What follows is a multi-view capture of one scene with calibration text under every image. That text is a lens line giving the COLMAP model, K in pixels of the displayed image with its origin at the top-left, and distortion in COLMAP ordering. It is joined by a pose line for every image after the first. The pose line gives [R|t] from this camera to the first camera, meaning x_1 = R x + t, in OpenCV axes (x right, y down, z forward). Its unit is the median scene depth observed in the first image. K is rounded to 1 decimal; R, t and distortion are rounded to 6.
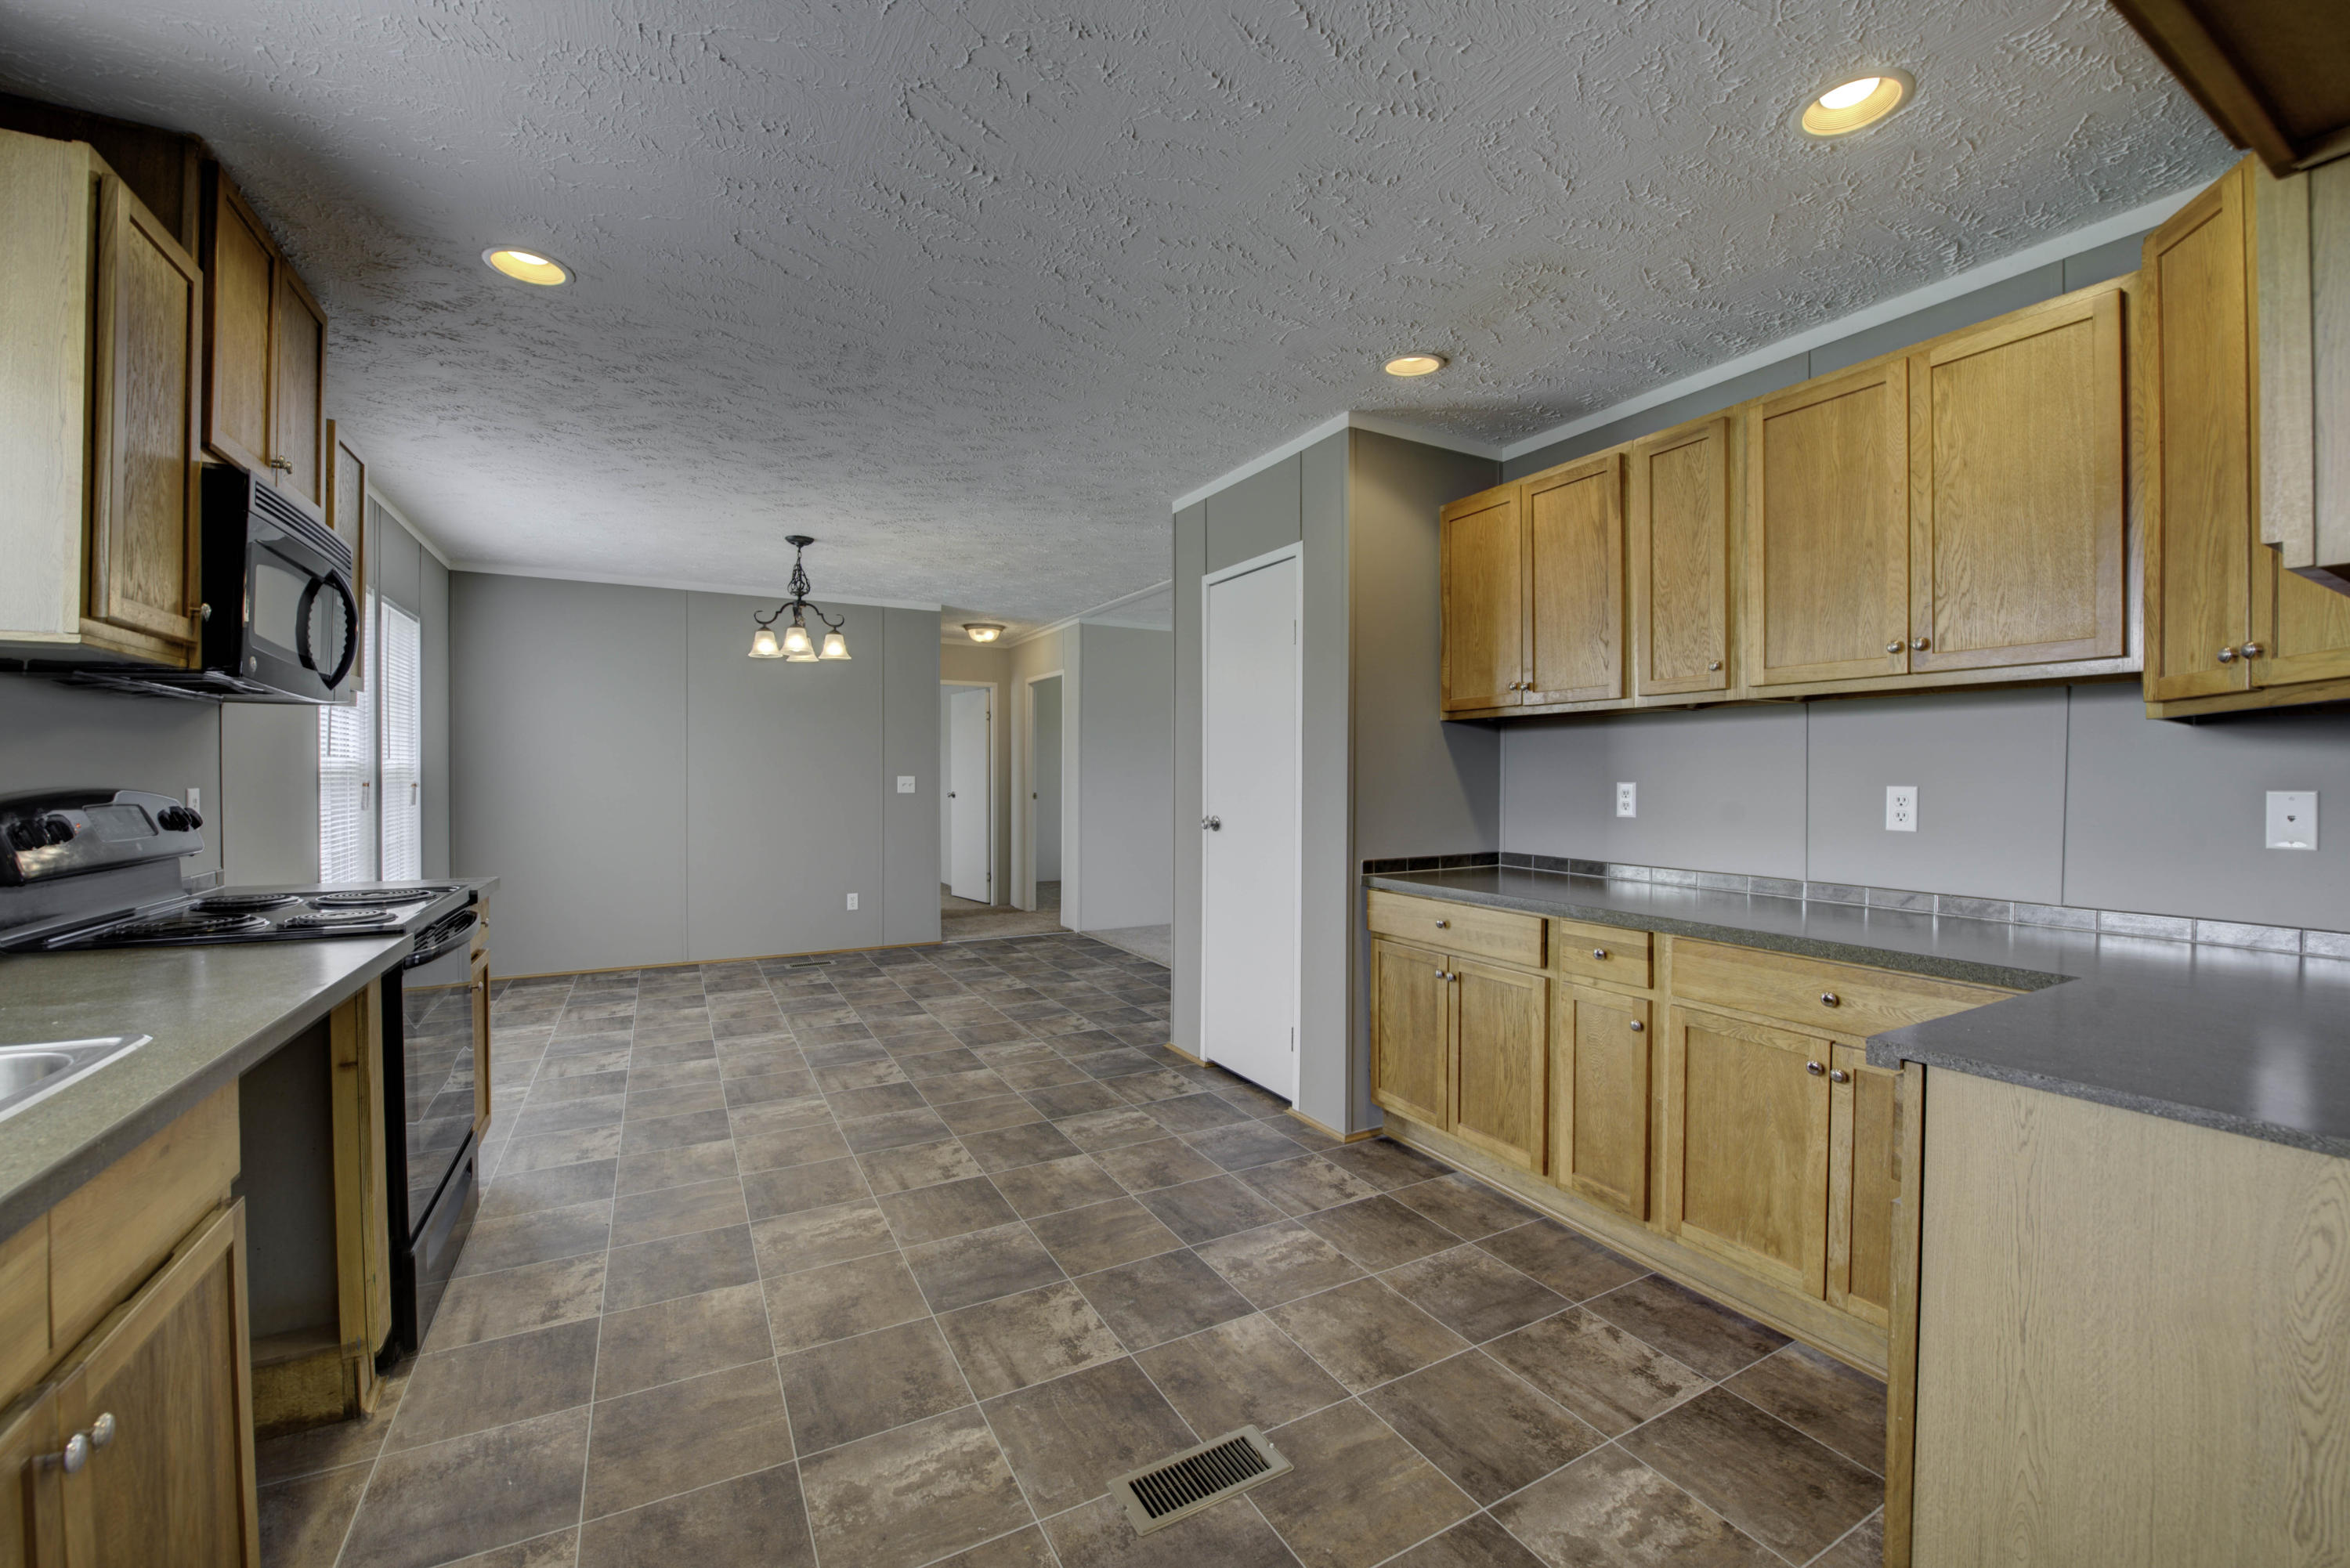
lens RADIAL K [[941.2, 0, 1178.7], [0, 941.2, 783.9], [0, 0, 1]] dist [-0.024099, -0.000397]
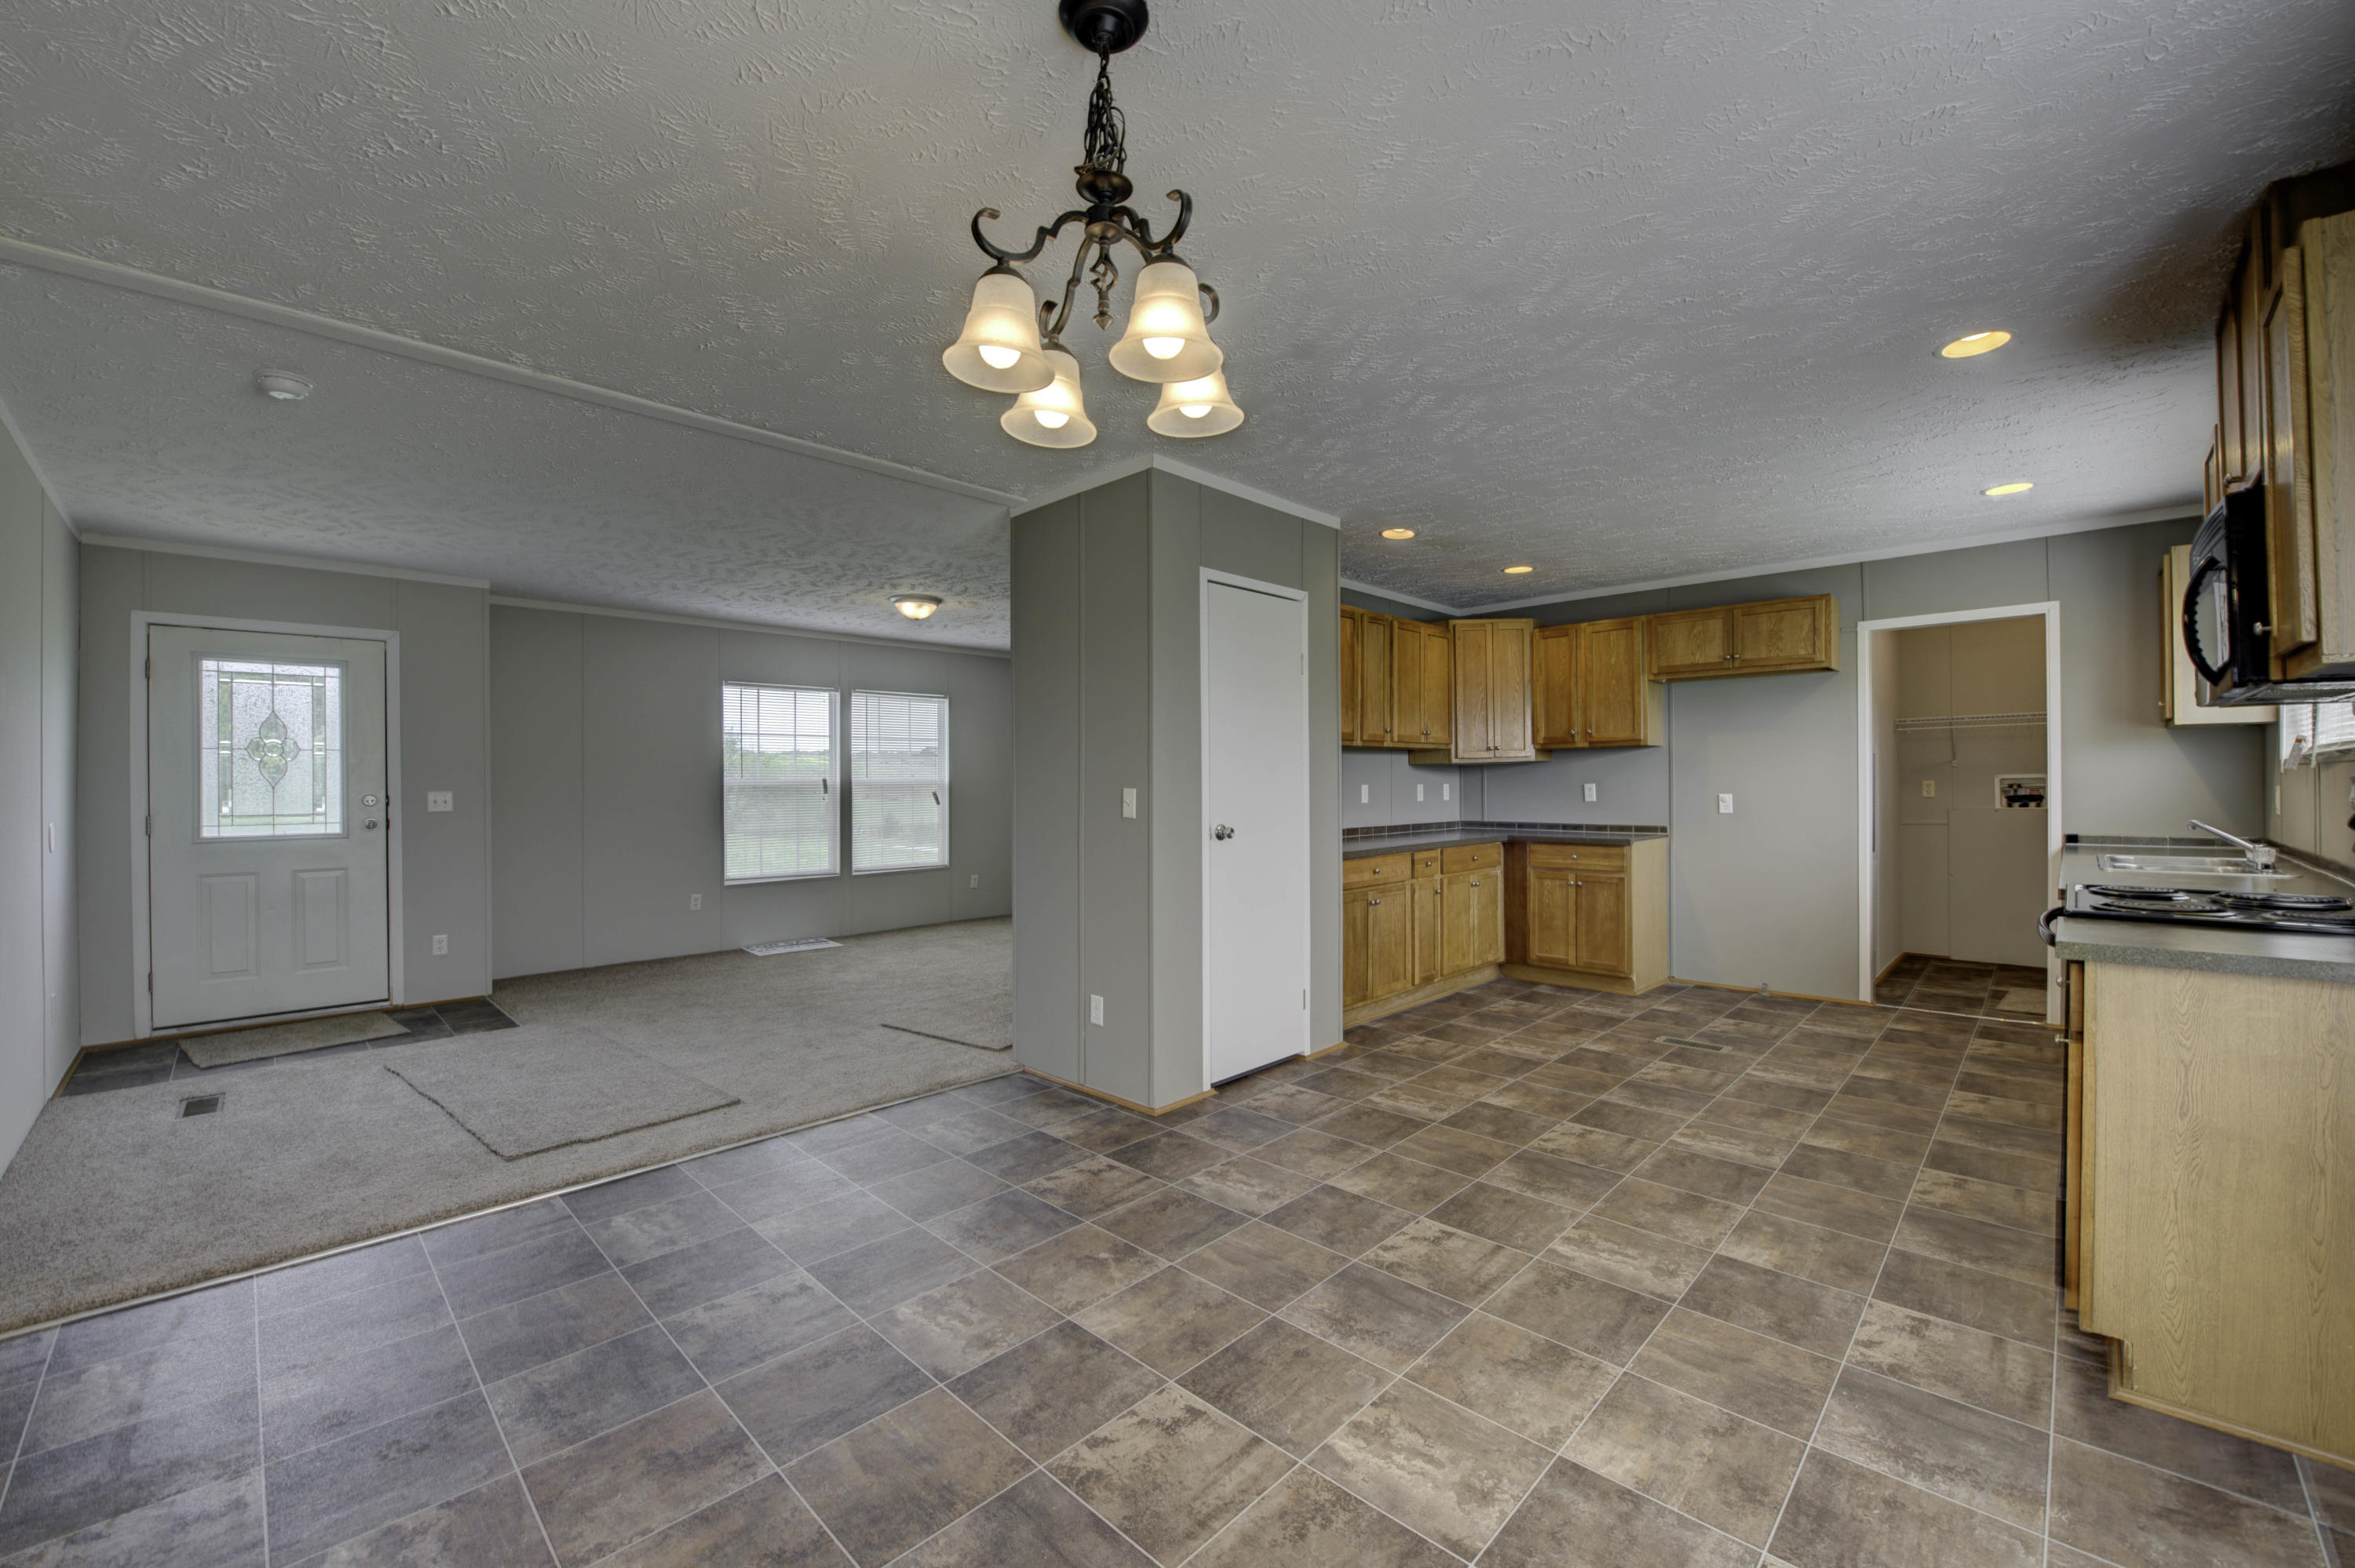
lens RADIAL K [[943.1, 0, 1181.2], [0, 943.1, 783.9], [0, 0, 1]] dist [-0.024099, -0.000397]
pose [[-0.297085, -0.003168, 0.954846, -1.105262], [0.013920, 0.999874, 0.007648, -0.019899], [-0.954750, 0.015564, -0.297003, 1.683246]]
